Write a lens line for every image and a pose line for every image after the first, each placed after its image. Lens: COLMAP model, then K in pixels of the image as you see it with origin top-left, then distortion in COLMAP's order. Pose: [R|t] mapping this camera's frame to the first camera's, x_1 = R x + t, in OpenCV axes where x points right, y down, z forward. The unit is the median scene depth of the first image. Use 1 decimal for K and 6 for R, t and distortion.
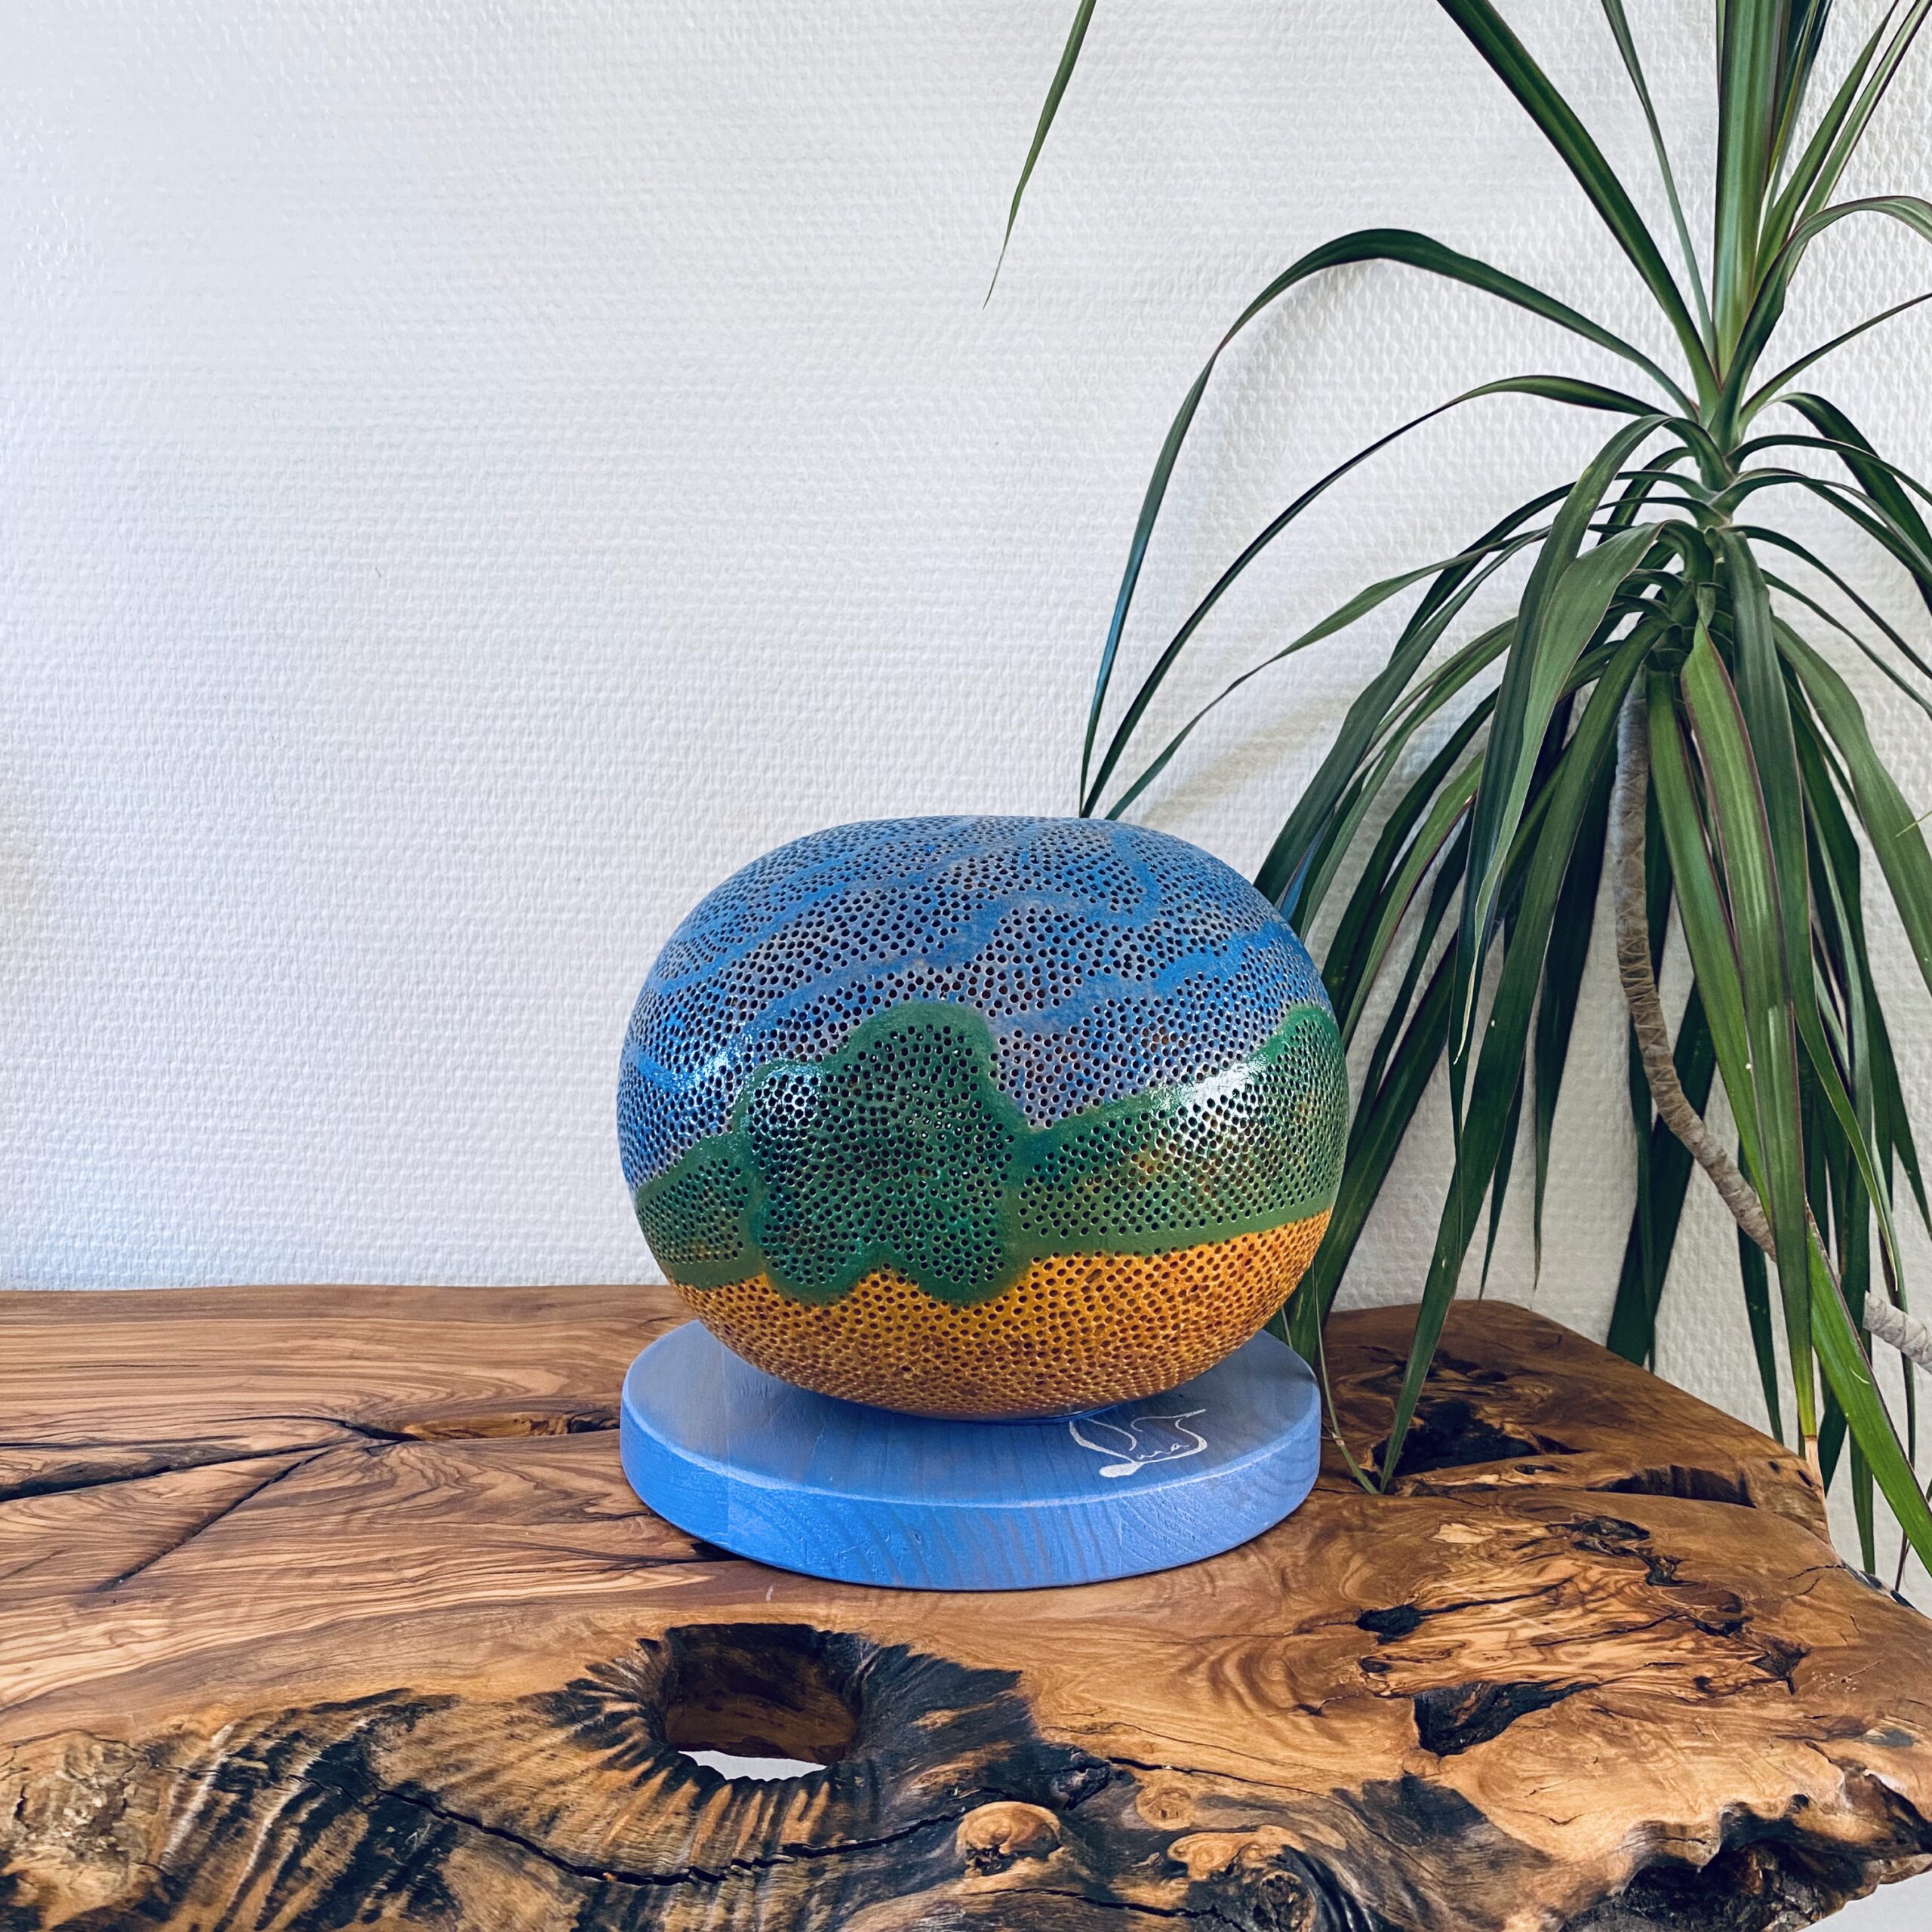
lens RADIAL K [[2183.3, 0, 966.0], [0, 2183.3, 966.0], [0, 0, 1]] dist [-0.001534, -0.013553]
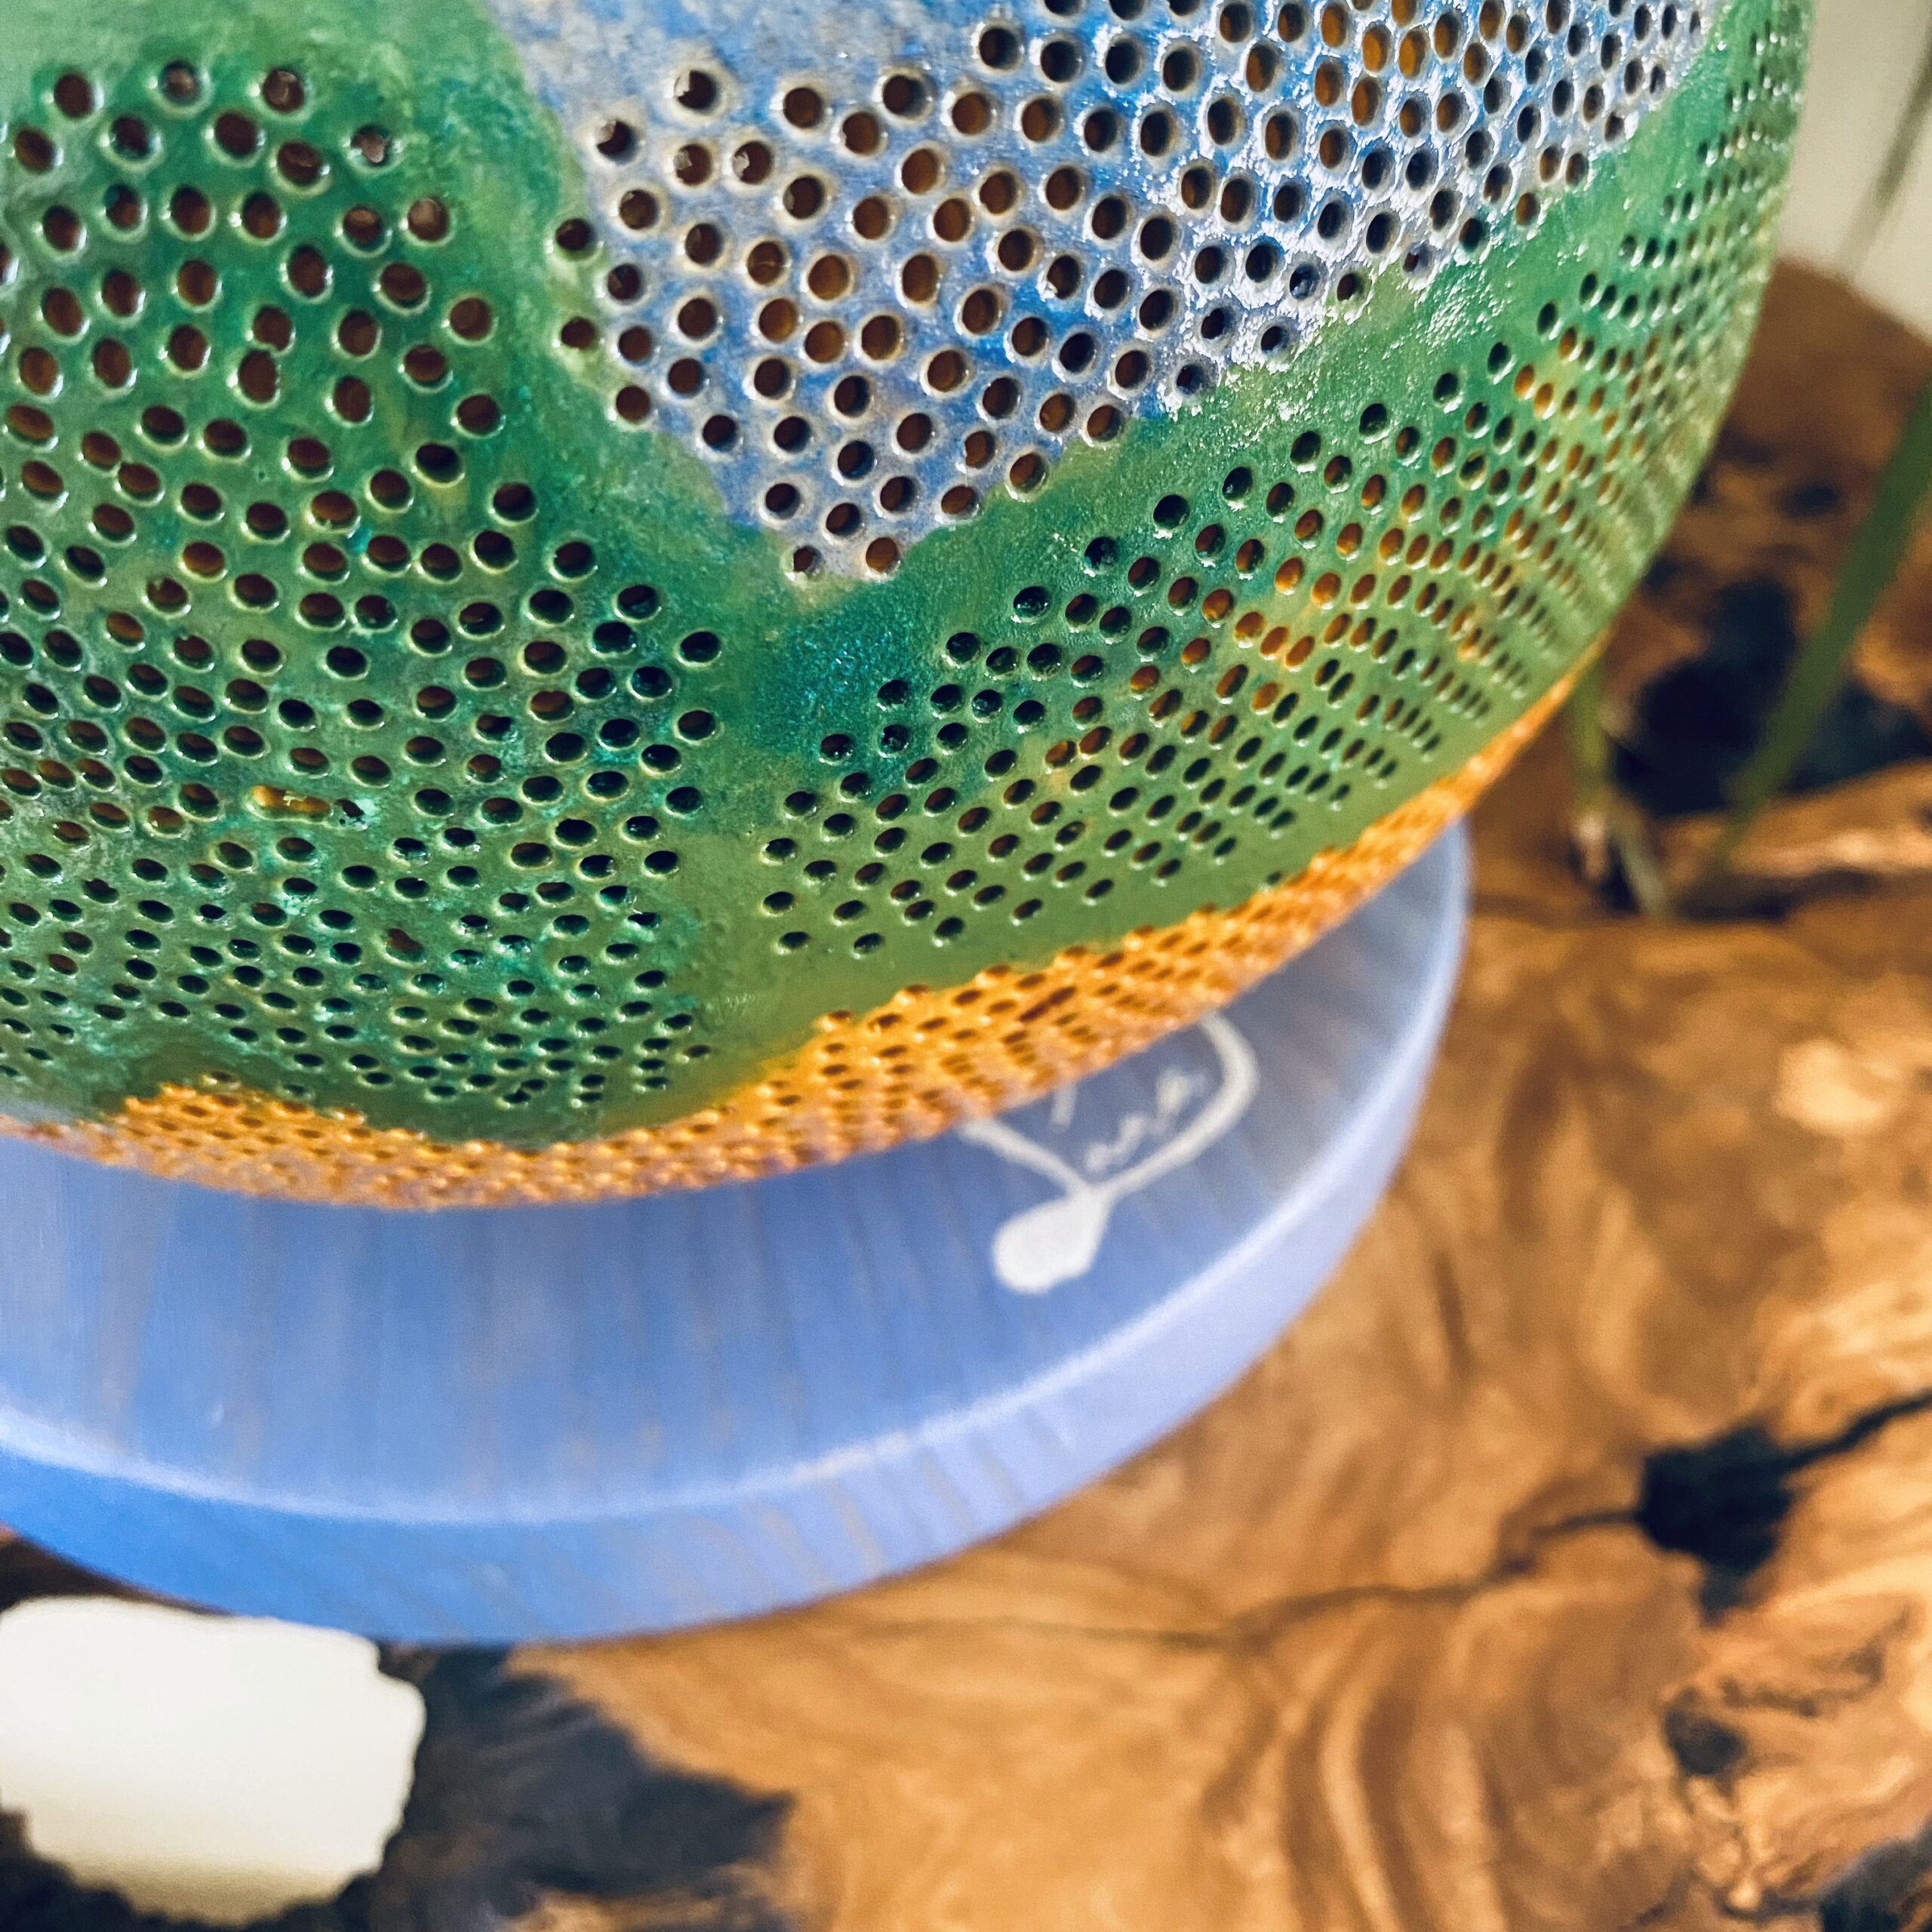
lens RADIAL K [[2138.1, 0, 966.0], [0, 2138.1, 966.0], [0, 0, 1]] dist [0.008146, -0.009696]
pose [[0.985815, -0.098687, 0.135756, 0.014588], [0.005543, 0.827566, 0.561341, -0.007915], [-0.167744, -0.552626, 0.816374, 0.808424]]
